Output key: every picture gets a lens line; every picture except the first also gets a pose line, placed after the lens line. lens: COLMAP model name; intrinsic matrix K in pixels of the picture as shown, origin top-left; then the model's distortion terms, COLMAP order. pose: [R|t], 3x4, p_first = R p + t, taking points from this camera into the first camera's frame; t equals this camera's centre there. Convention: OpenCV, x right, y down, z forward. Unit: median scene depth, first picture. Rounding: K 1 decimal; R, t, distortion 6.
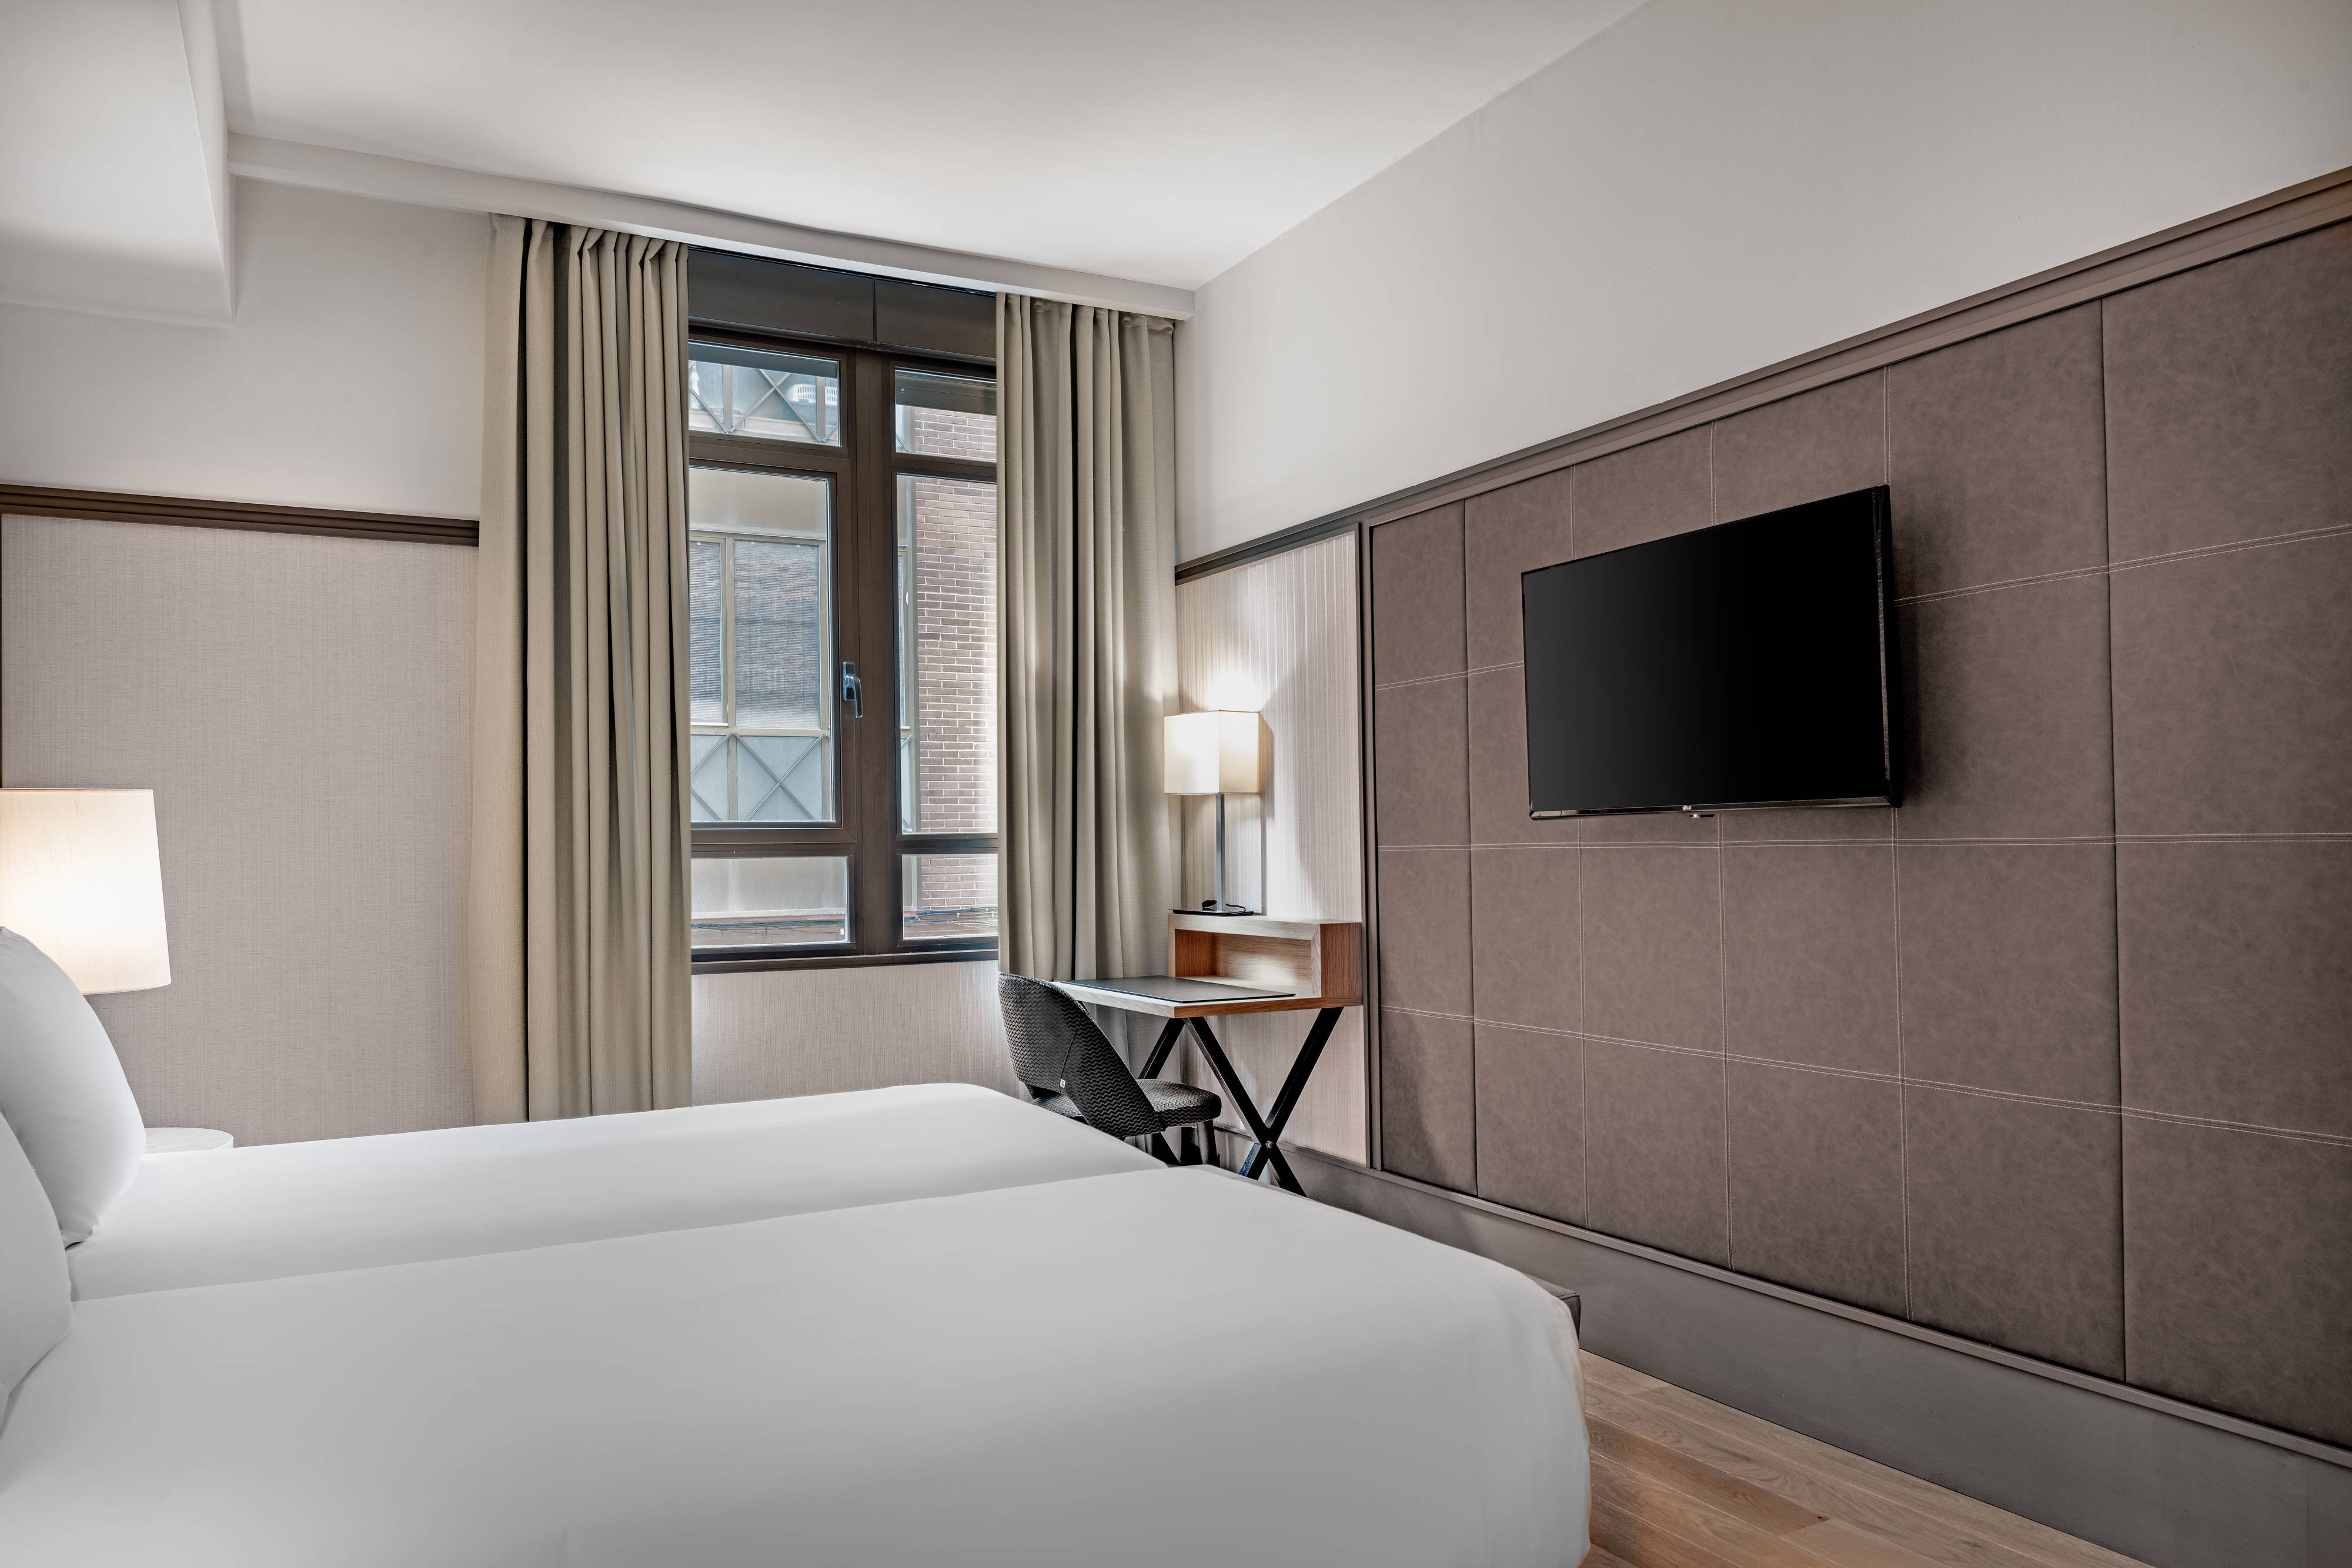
lens RADIAL K [[1677.6, 0, 1168.6], [0, 1677.6, 790.7], [0, 0, 1]] dist [-0.042801, 0.003864]
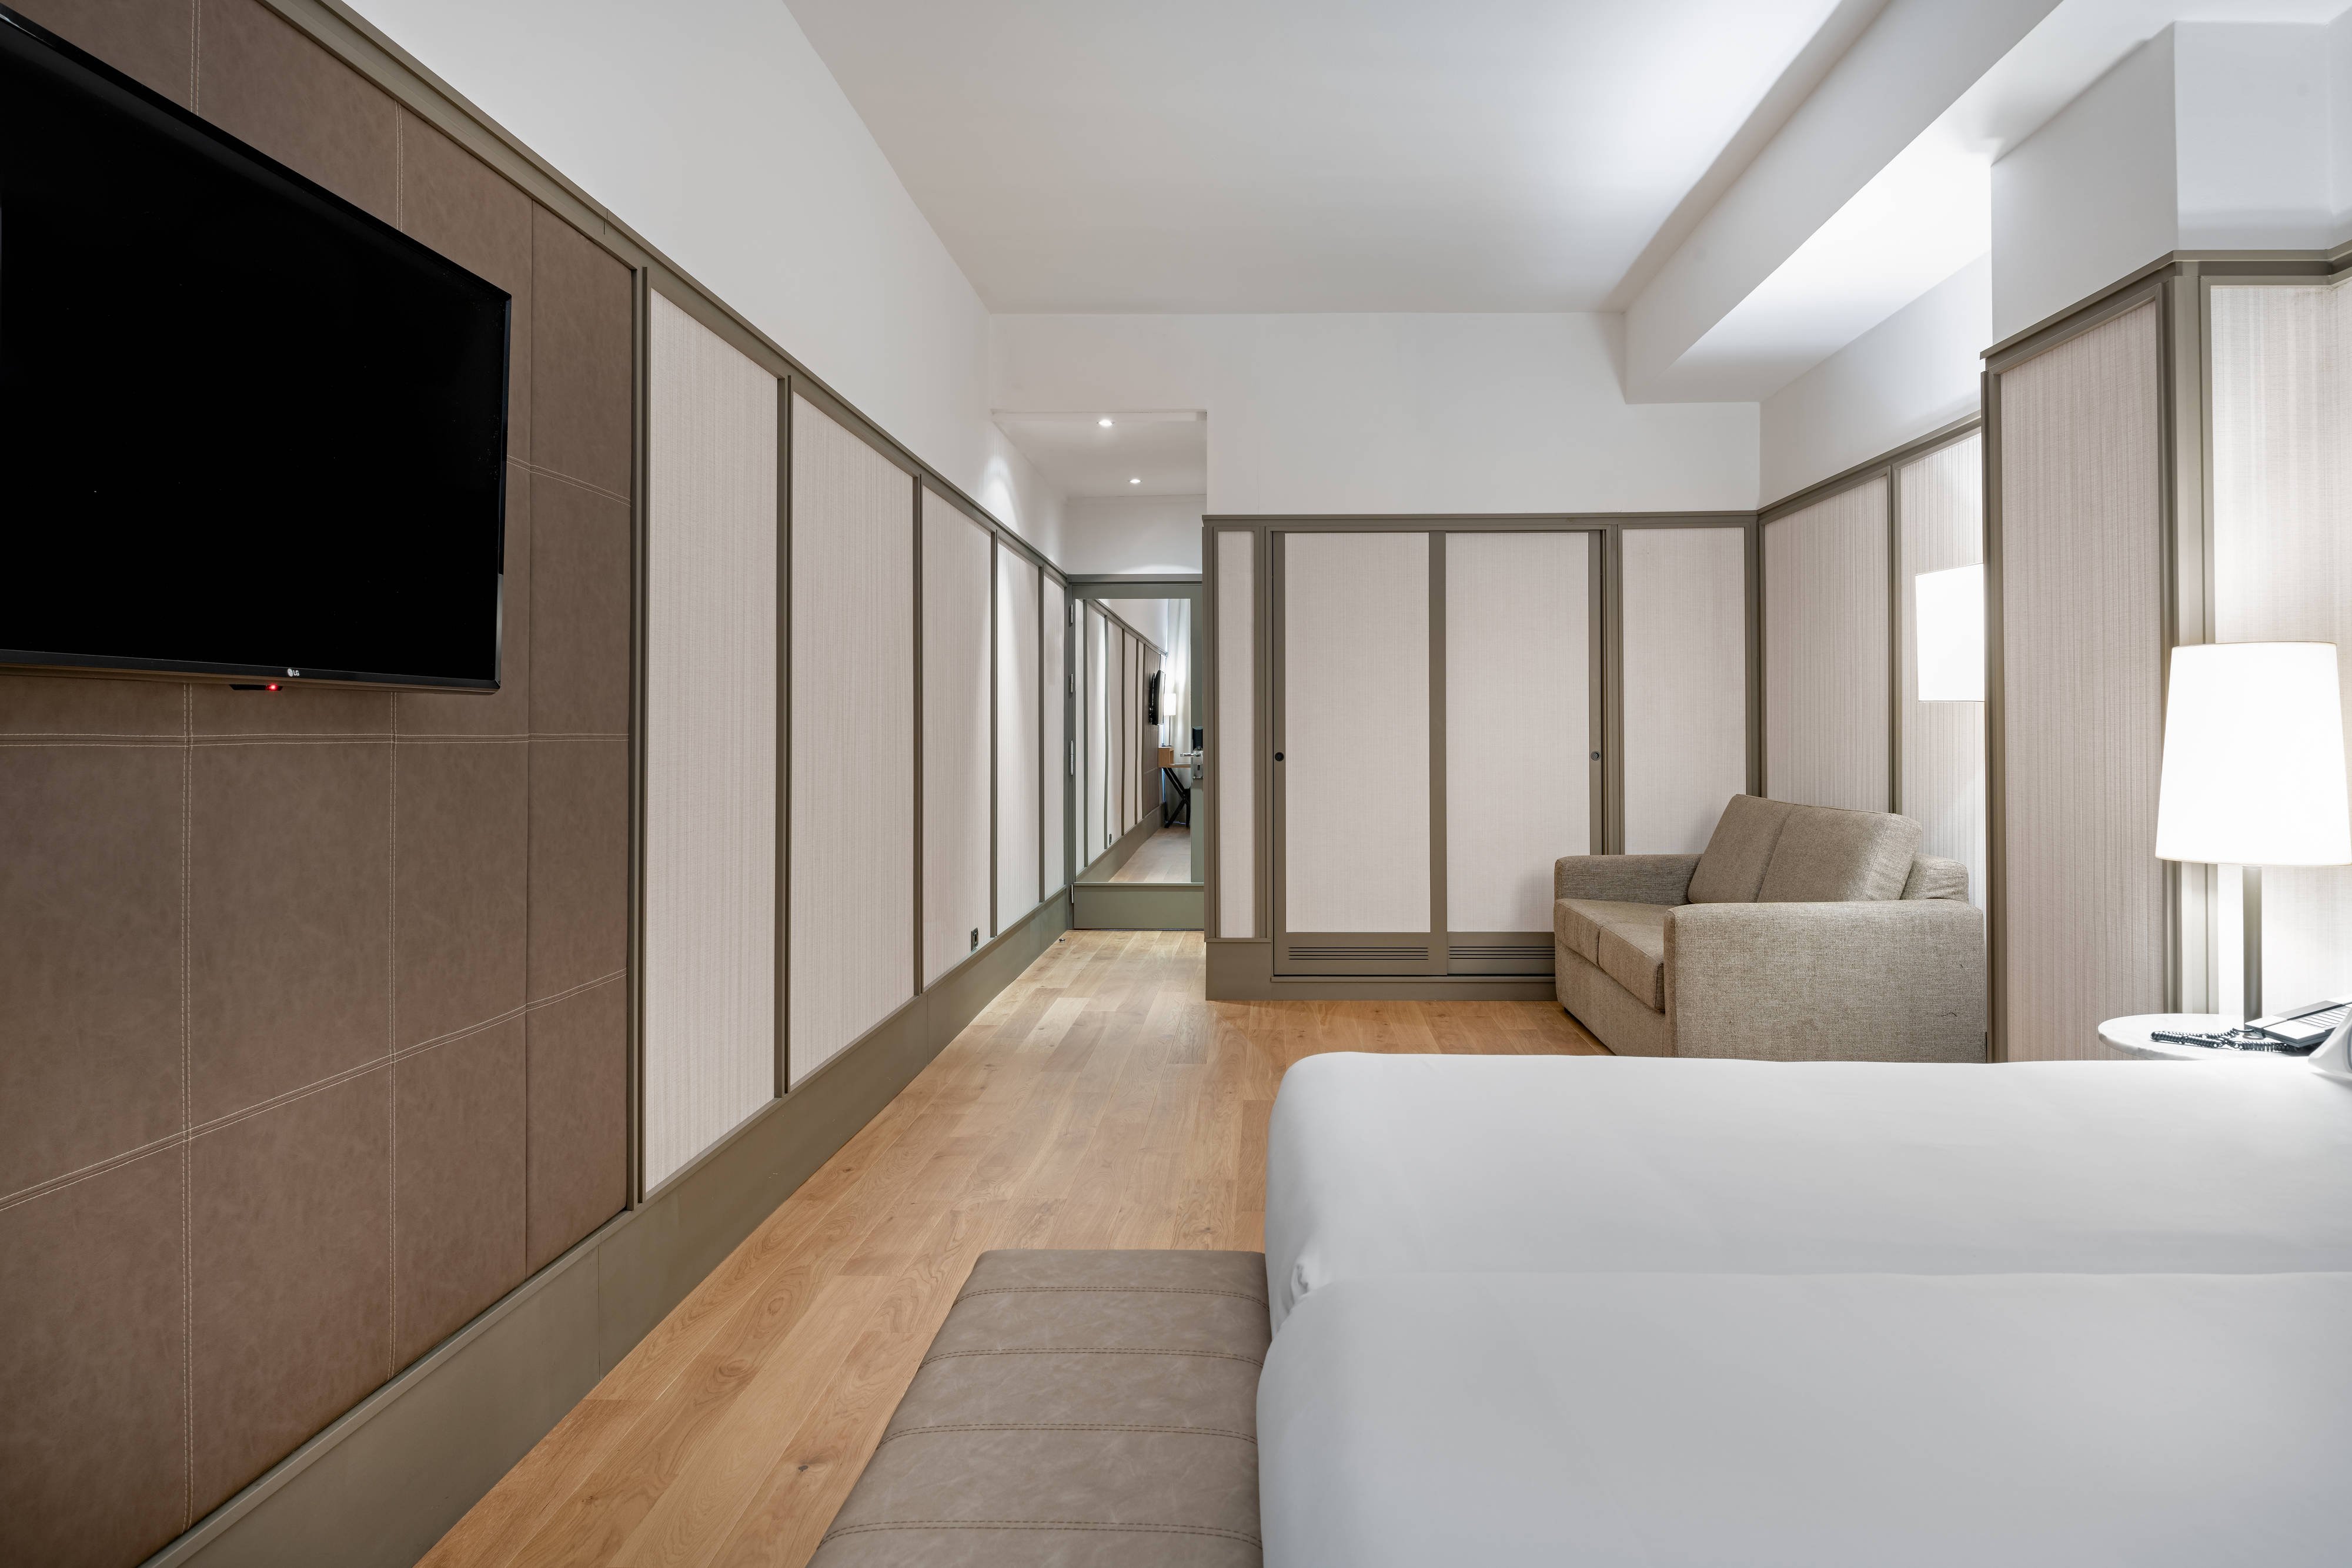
lens RADIAL K [[1969.5, 0, 1172.4], [0, 1969.5, 776.5], [0, 0, 1]] dist [0.061288, -0.006511]
pose [[-0.892380, 0.011810, 0.451130, -0.261161], [0.004527, 0.999841, -0.017220, 0.061937], [-0.451261, -0.013325, -0.892292, 1.561858]]
